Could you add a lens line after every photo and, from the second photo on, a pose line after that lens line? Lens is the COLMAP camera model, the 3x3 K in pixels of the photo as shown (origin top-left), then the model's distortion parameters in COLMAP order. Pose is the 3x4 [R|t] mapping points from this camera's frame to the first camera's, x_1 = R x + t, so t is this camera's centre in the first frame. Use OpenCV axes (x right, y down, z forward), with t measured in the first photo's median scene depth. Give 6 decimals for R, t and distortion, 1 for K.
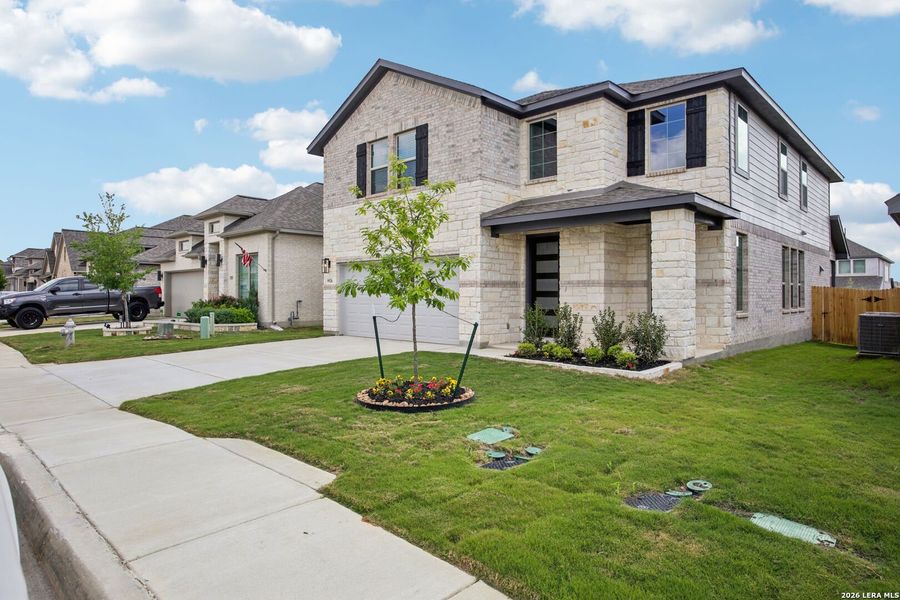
lens RADIAL K [[526.0, 0, 447.9], [0, 526.0, 296.1], [0, 0, 1]] dist [-0.018675, 0.001144]
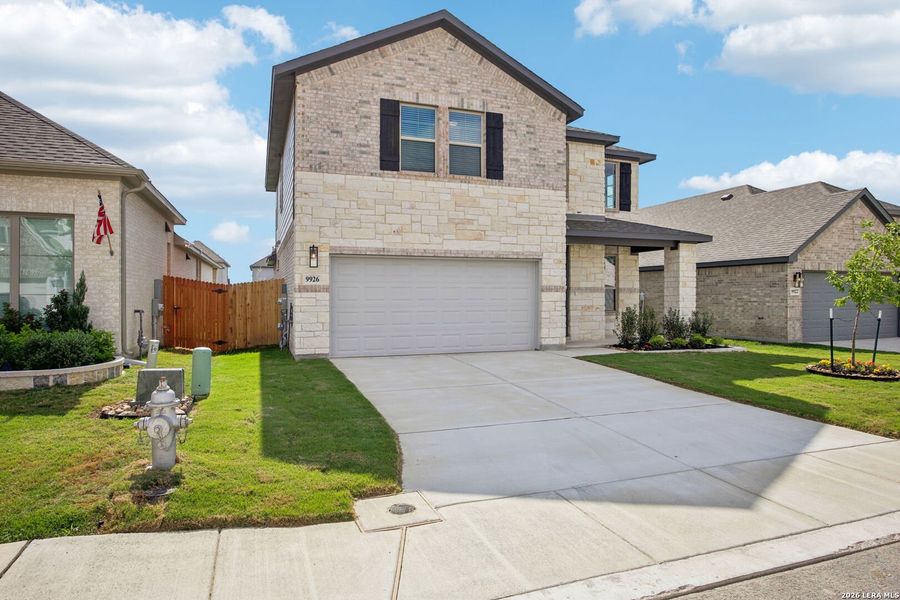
lens RADIAL K [[526.0, 0, 447.9], [0, 526.0, 296.1], [0, 0, 1]] dist [-0.018675, 0.001144]
pose [[0.457292, -0.001631, 0.889315, -0.906683], [0.001540, 0.999998, 0.001043, -0.009818], [-0.889315, 0.000892, 0.457294, 0.664075]]
